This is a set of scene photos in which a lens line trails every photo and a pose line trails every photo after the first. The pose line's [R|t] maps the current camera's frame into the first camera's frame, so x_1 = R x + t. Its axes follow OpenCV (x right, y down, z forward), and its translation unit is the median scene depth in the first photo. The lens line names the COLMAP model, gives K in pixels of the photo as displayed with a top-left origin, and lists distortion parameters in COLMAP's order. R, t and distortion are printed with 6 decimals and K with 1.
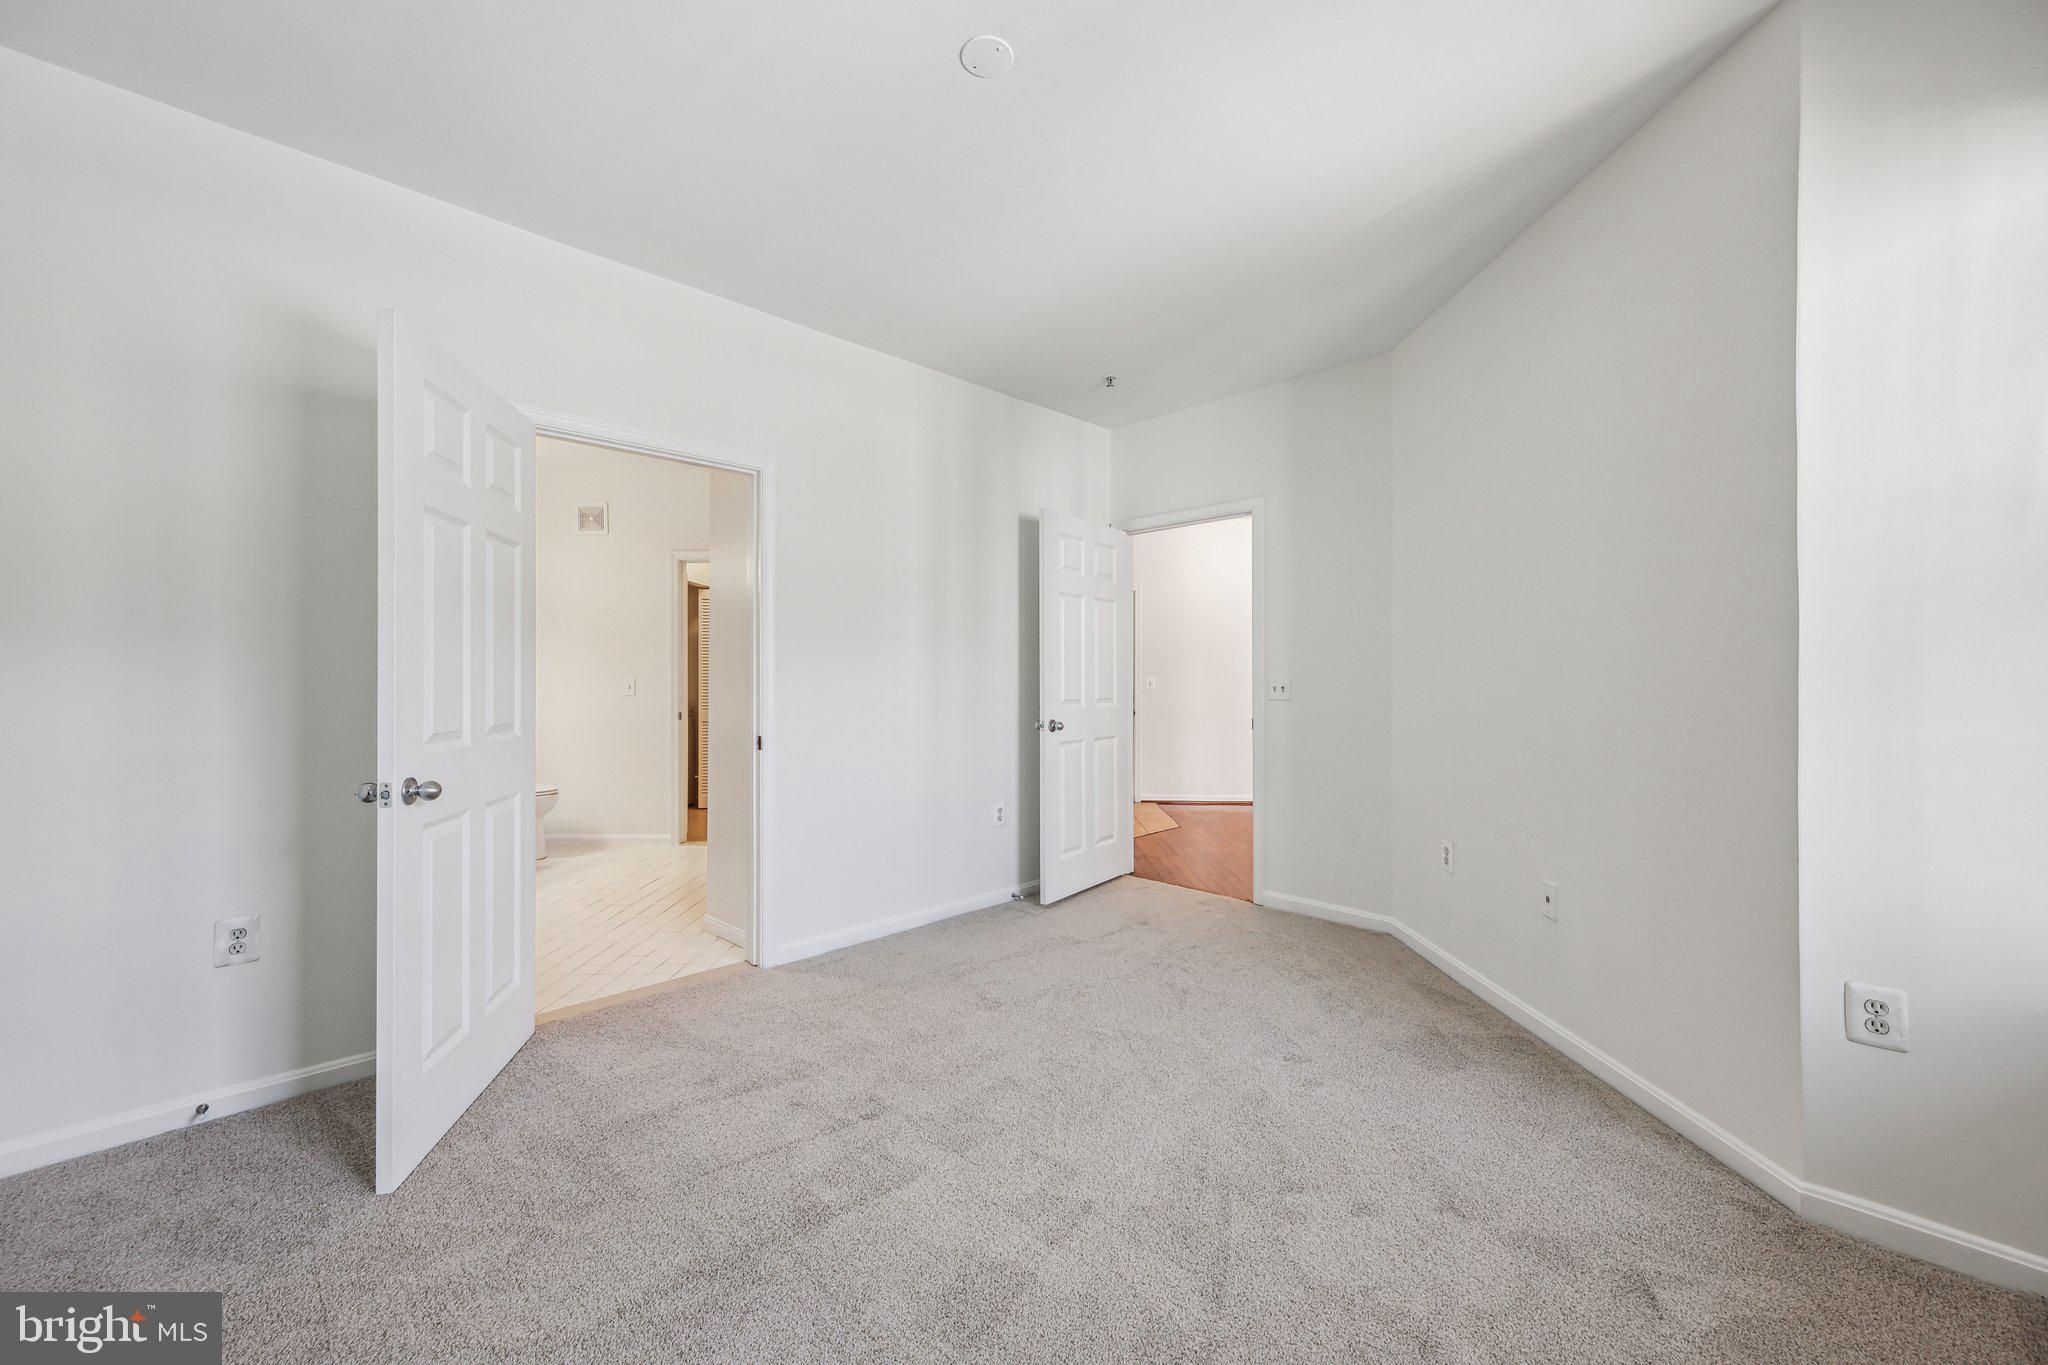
lens RADIAL K [[813.6, 0, 1022.1], [0, 813.6, 680.8], [0, 0, 1]] dist [0.000555, -0.000005]
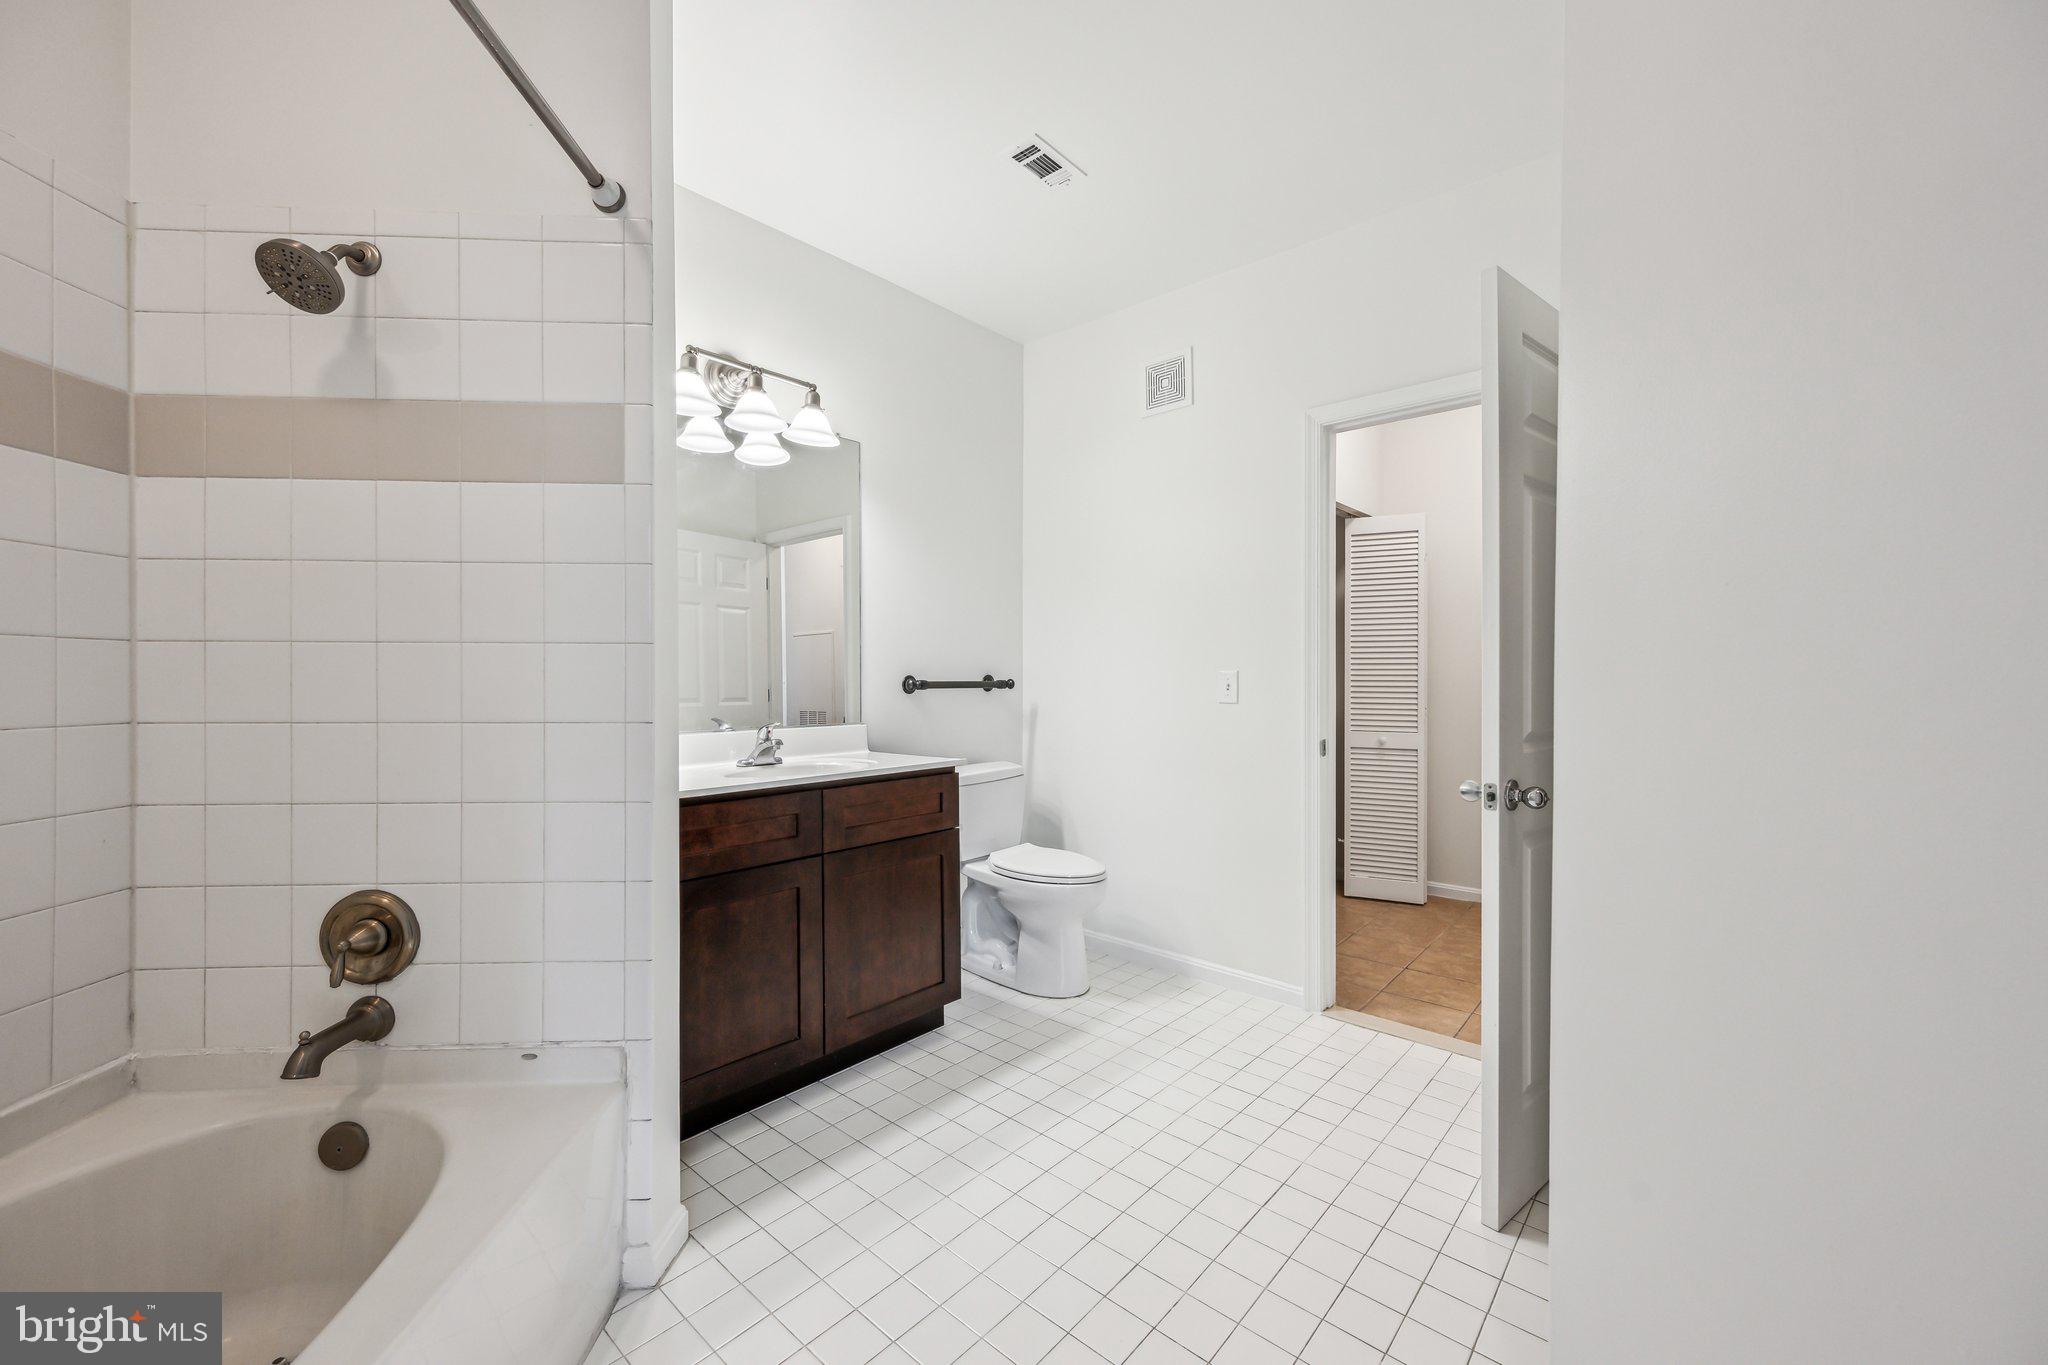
lens RADIAL K [[813.6, 0, 1022.1], [0, 813.6, 680.8], [0, 0, 1]] dist [0.000555, -0.000005]
pose [[0.741325, 0.003248, -0.671138, -0.228928], [0.000729, 0.999984, 0.005645, 0.000040], [0.671146, -0.004674, 0.741311, 0.521262]]
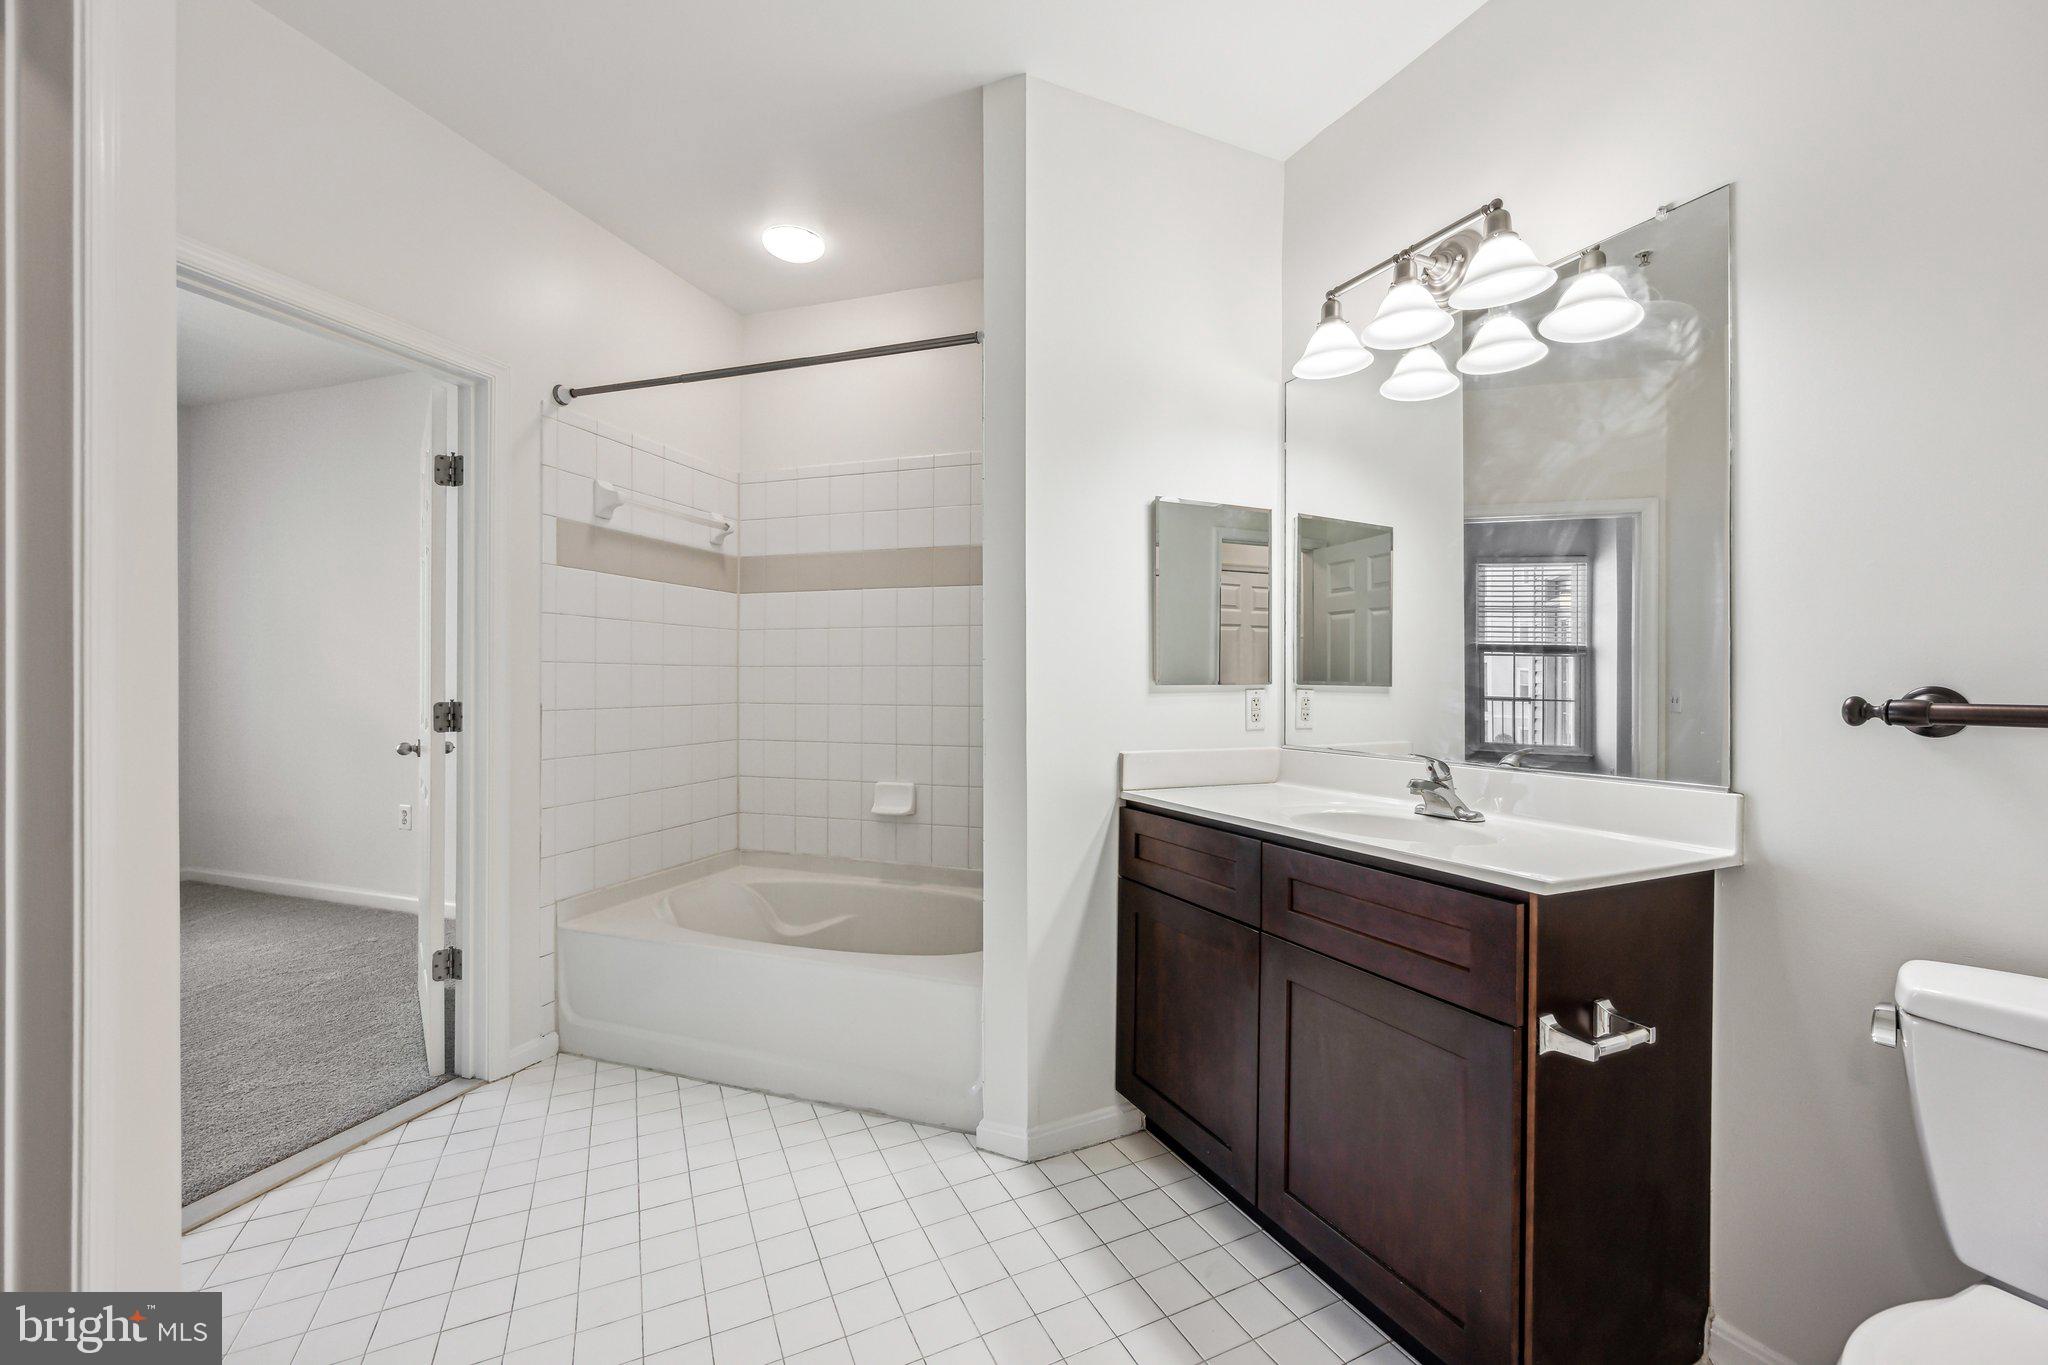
lens RADIAL K [[813.6, 0, 1022.1], [0, 813.6, 680.8], [0, 0, 1]] dist [0.000555, -0.000005]
pose [[-0.902218, -0.001513, -0.431277, -0.364252], [-0.000999, 0.999998, -0.001418, -0.001606], [0.431278, -0.000848, -0.902218, 0.969284]]
